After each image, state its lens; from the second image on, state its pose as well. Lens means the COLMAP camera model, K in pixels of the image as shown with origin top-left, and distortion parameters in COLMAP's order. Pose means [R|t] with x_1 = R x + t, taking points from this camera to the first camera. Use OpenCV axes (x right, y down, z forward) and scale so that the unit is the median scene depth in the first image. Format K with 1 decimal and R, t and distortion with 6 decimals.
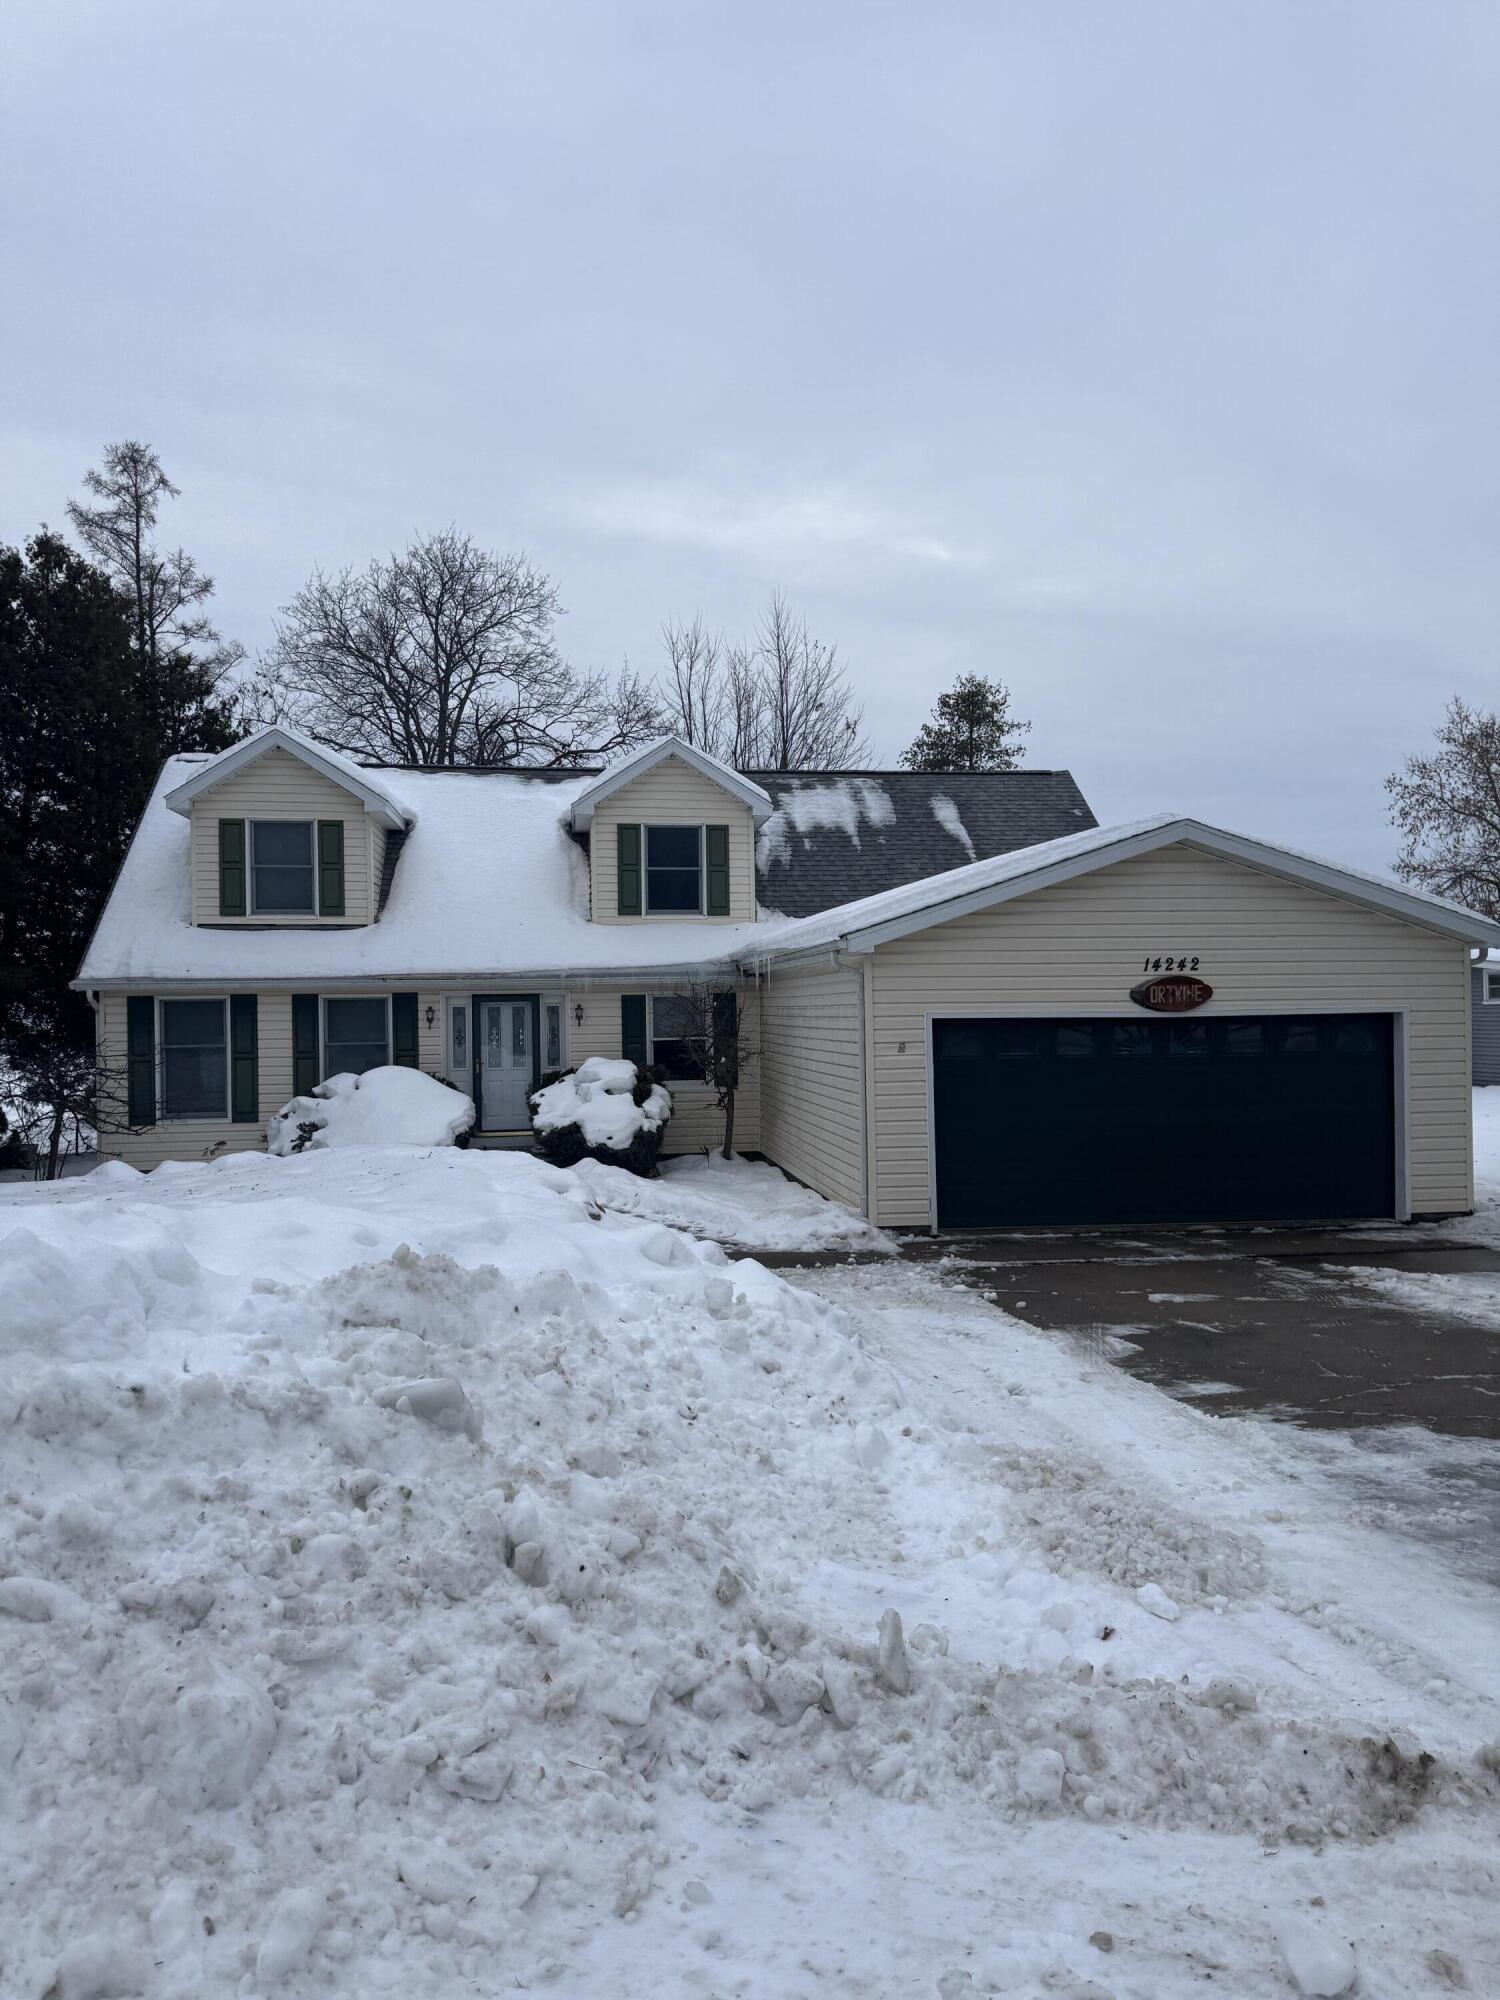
lens RADIAL K [[1423.4, 0, 758.4], [0, 1423.4, 992.5], [0, 0, 1]] dist [0.094813, -0.169358]
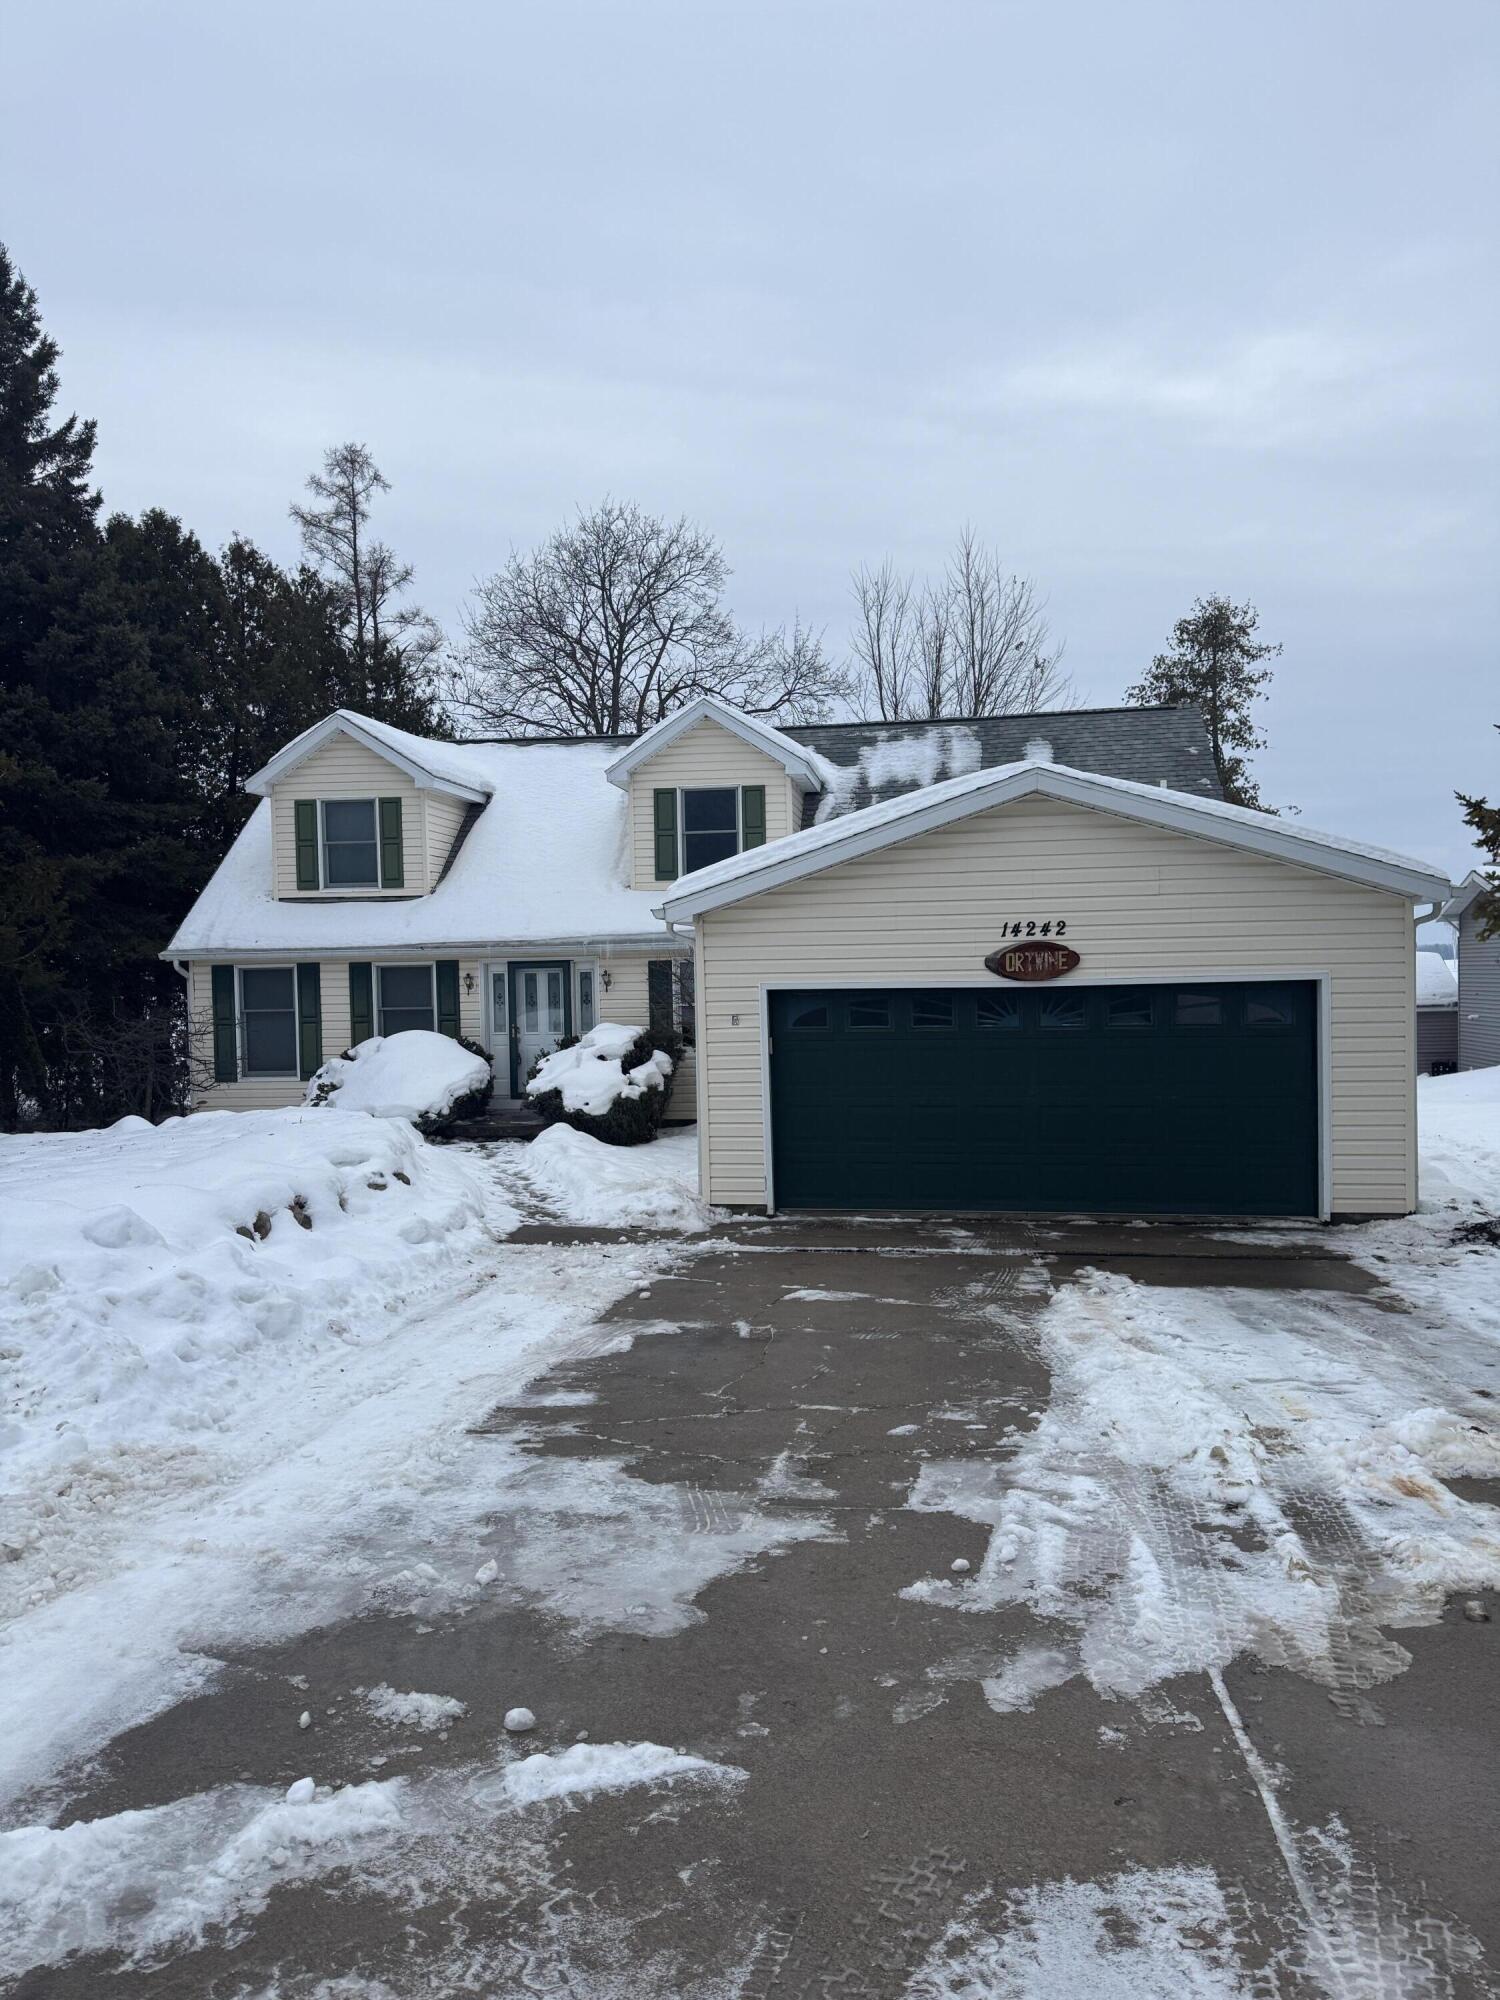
lens RADIAL K [[1429.2, 0, 750.0], [0, 1429.2, 1000.0], [0, 0, 1]] dist [0.086768, -0.064100]
pose [[0.957744, -0.000080, -0.287623, 0.268250], [0.011322, 0.999235, 0.037425, -0.007576], [0.287400, -0.039101, 0.957012, 0.055637]]
